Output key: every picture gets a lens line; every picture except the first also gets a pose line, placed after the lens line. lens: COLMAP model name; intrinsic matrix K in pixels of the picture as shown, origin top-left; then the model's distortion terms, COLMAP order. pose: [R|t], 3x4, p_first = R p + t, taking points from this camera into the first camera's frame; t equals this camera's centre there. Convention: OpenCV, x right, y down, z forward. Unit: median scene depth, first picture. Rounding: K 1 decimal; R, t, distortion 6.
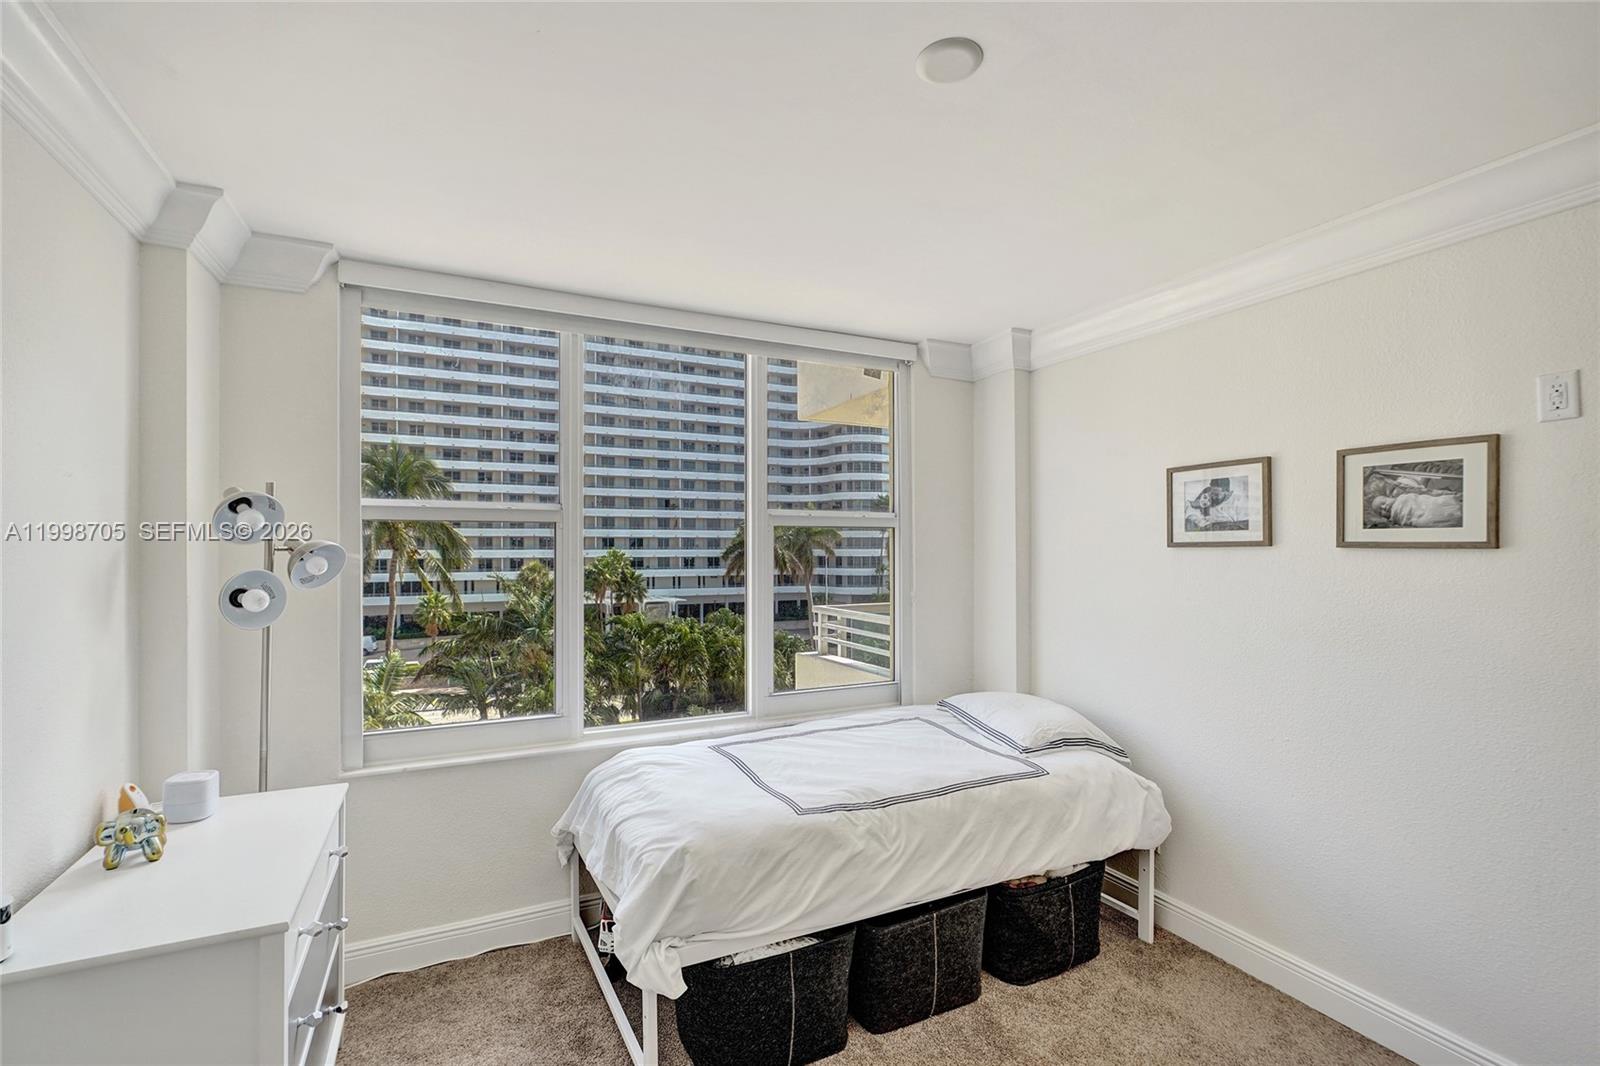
lens RADIAL K [[708.0, 0, 800.0], [0, 708.0, 533.0], [0, 0, 1]] dist [-0.000099, 0.000089]
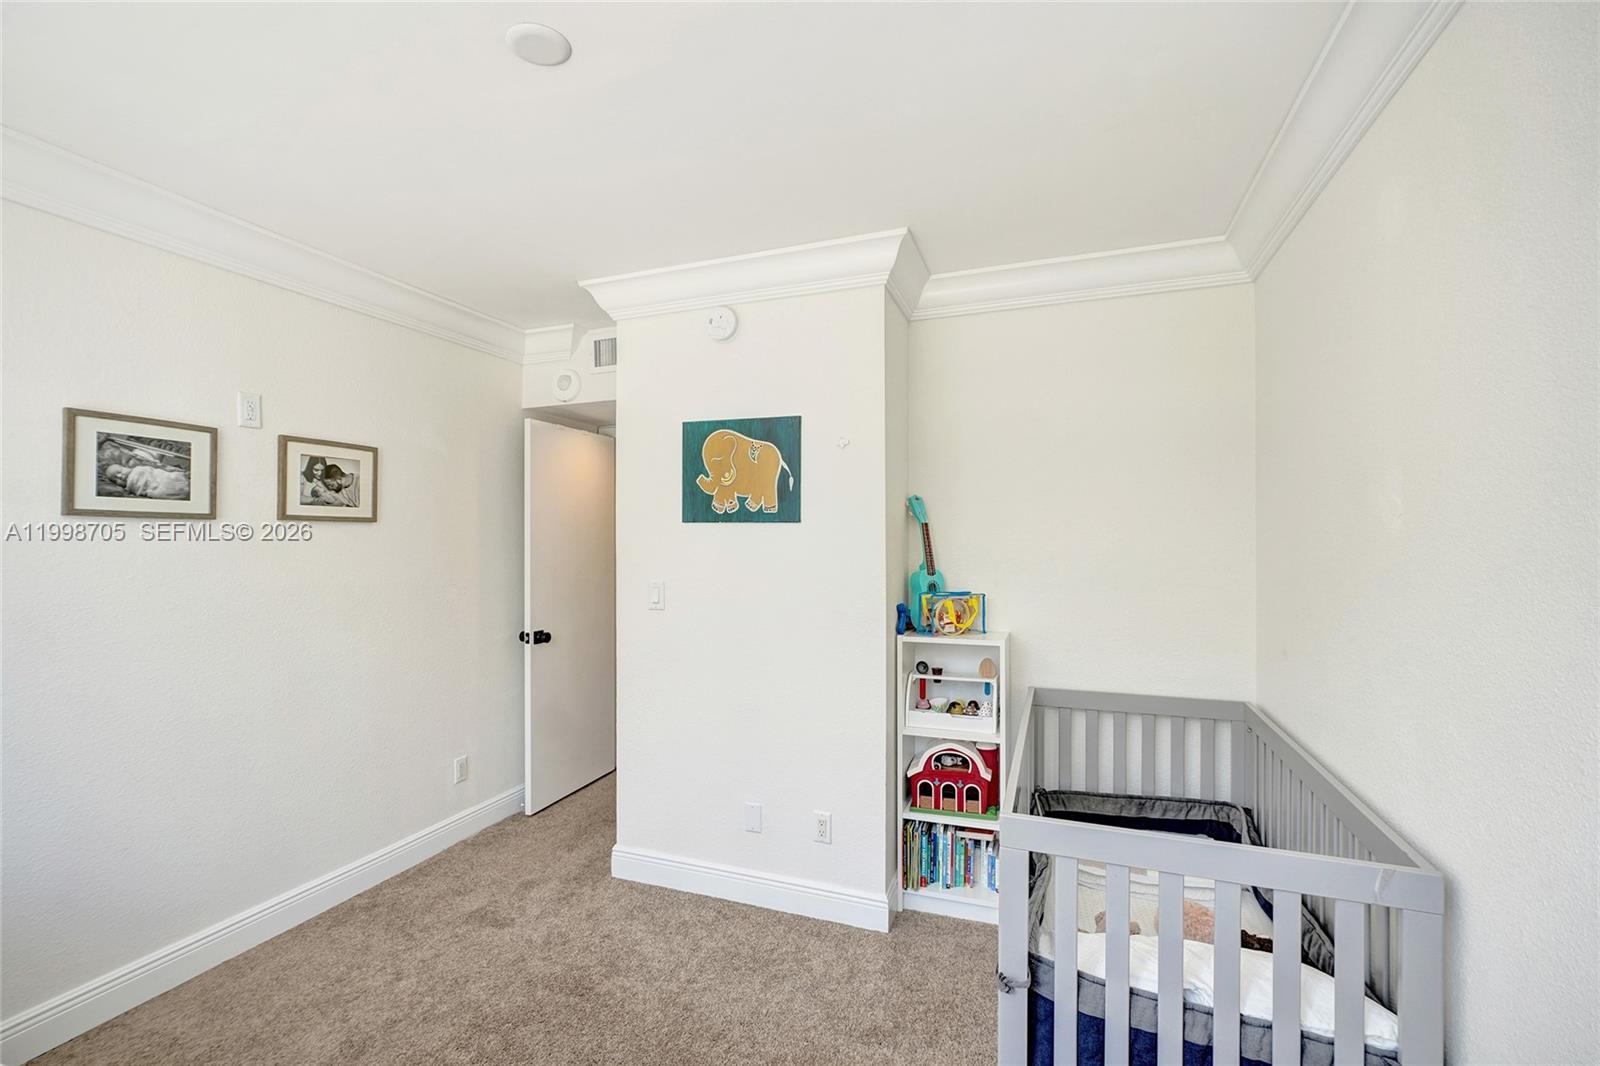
lens RADIAL K [[708.0, 0, 800.0], [0, 708.0, 533.0], [0, 0, 1]] dist [-0.000099, 0.000089]
pose [[-0.687679, -0.012947, 0.725899, -0.594154], [-0.034700, 0.999284, -0.015050, 0.026821], [-0.725185, -0.035538, -0.687637, 1.032868]]
